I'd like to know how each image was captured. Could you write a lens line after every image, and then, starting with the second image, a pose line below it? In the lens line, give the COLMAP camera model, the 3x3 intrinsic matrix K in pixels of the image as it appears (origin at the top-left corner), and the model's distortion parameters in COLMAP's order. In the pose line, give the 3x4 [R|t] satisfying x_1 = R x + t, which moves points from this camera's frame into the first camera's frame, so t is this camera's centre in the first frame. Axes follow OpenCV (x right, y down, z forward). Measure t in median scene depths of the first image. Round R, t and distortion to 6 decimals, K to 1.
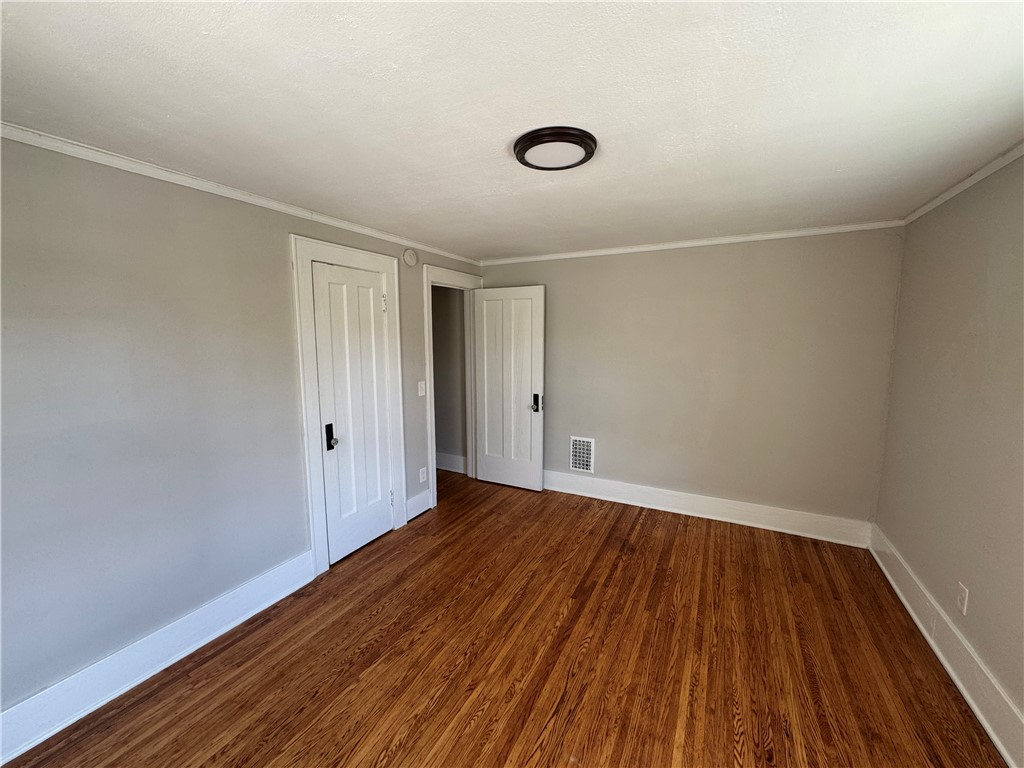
lens RADIAL K [[408.0, 0, 513.1], [0, 408.0, 383.4], [0, 0, 1]] dist [-0.001902, 0.000239]
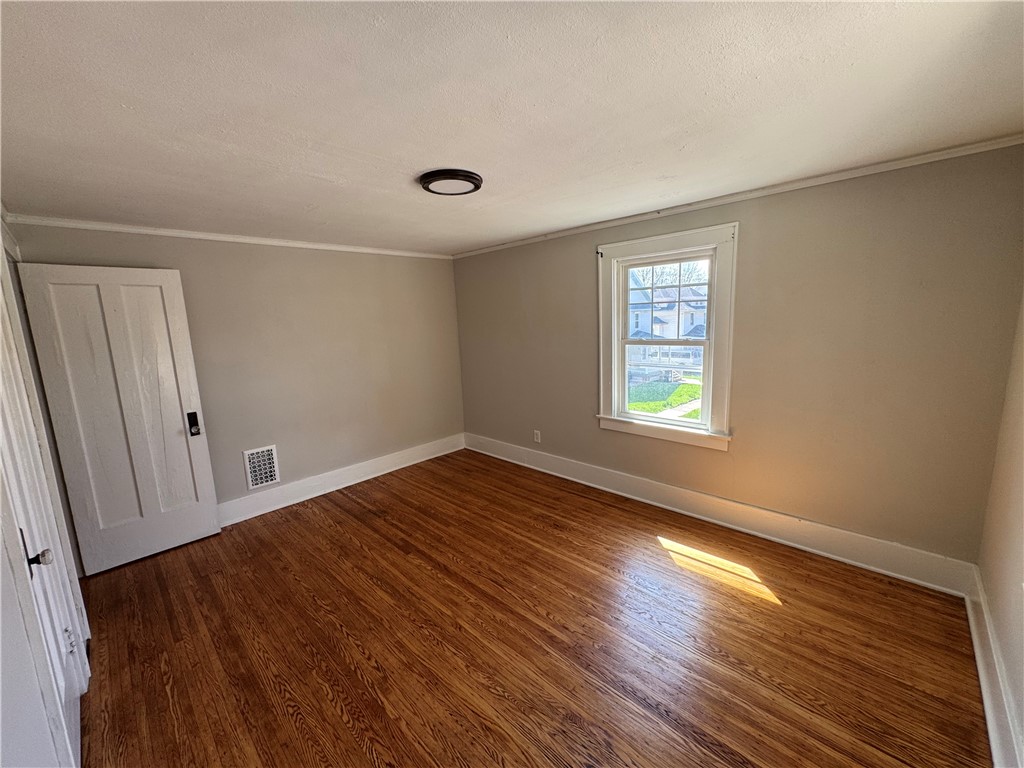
lens RADIAL K [[408.0, 0, 513.1], [0, 408.0, 383.4], [0, 0, 1]] dist [-0.001902, 0.000239]
pose [[0.284483, -0.160897, 0.945083, -0.718481], [0.158566, 0.980135, 0.119134, -0.033952], [-0.945477, 0.115966, 0.304345, 0.287619]]
